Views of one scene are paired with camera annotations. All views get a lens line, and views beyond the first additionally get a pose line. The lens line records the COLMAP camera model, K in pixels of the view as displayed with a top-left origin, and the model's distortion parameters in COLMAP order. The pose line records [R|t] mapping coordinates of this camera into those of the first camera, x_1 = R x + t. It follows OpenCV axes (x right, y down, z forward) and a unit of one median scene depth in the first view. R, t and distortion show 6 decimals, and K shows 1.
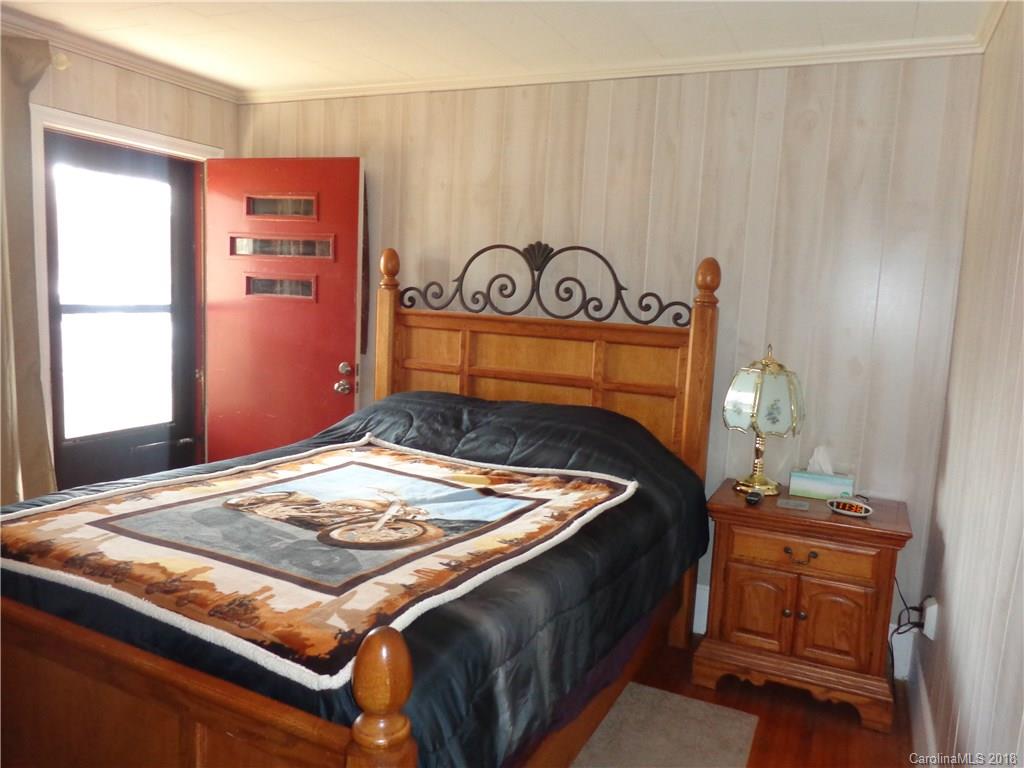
lens RADIAL K [[758.2, 0, 512.0], [0, 758.2, 384.0], [0, 0, 1]] dist [-0.005155, -0.006109]
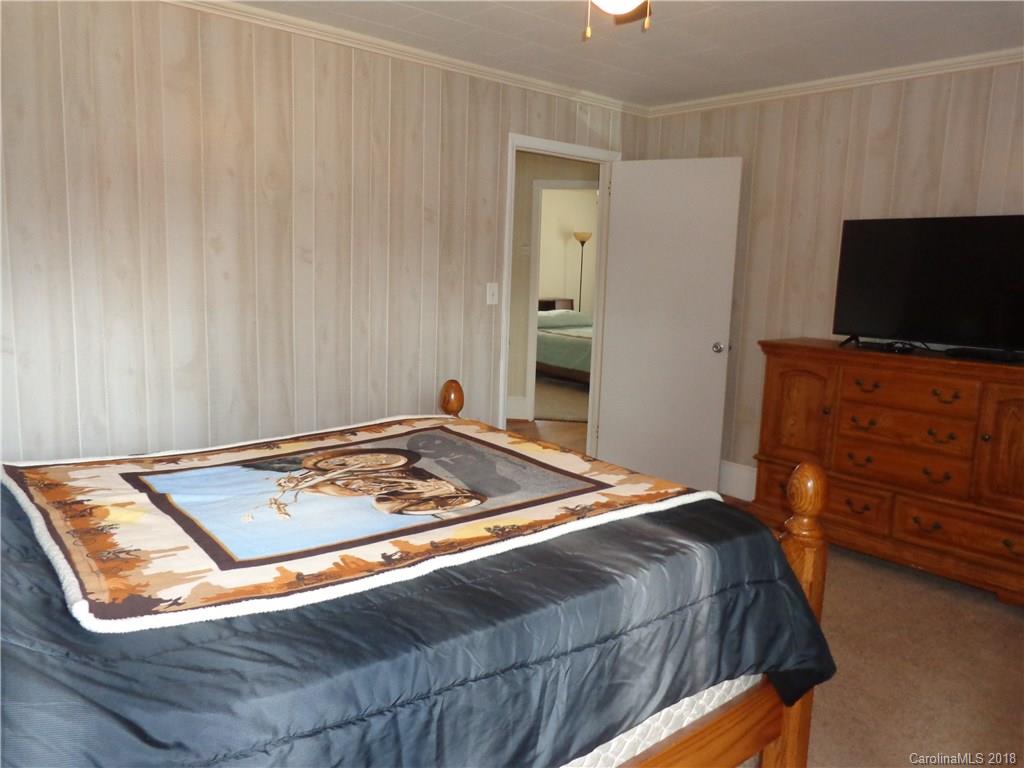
lens RADIAL K [[758.2, 0, 512.0], [0, 758.2, 384.0], [0, 0, 1]] dist [-0.005155, -0.006109]
pose [[-0.912634, -0.138285, 0.384678, -0.737260], [-0.024836, 0.958061, 0.285485, -0.216924], [-0.408023, 0.250989, -0.877794, 1.747997]]
